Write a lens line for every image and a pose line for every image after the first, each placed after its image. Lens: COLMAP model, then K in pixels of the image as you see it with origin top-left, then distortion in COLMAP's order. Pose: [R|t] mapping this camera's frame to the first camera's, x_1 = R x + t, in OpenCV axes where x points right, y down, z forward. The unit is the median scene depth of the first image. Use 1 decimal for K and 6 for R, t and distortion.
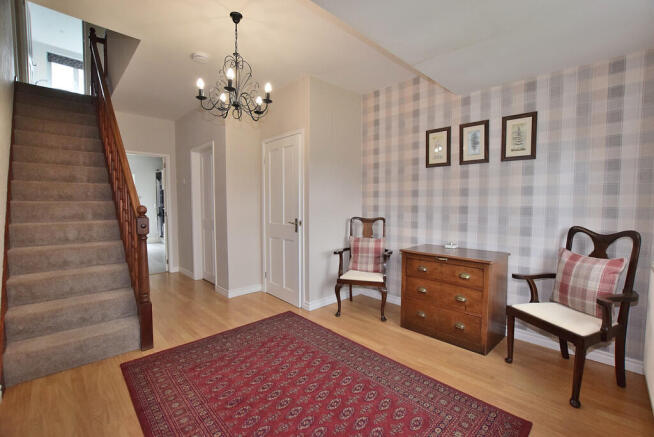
lens RADIAL K [[285.5, 0, 326.6], [0, 285.5, 221.4], [0, 0, 1]] dist [-0.025538, 0.000352]
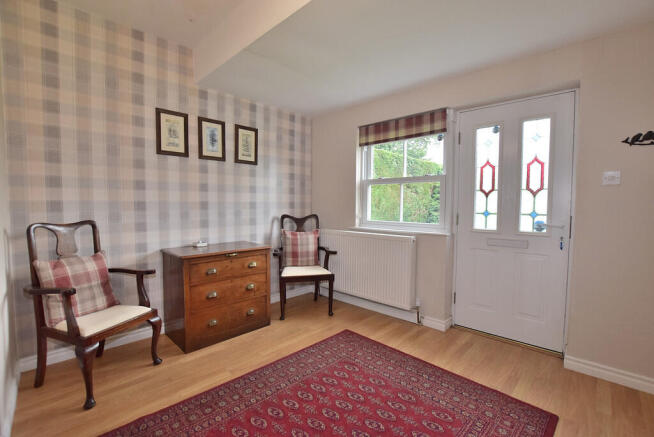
lens RADIAL K [[299.0, 0, 327.1], [0, 299.0, 217.1], [0, 0, 1]] dist [-0.018327, -0.000224]
pose [[-0.027332, -0.056379, 0.998035, -0.591004], [0.053343, 0.996903, 0.057776, -0.039532], [-0.998202, 0.054817, -0.024240, 0.640617]]
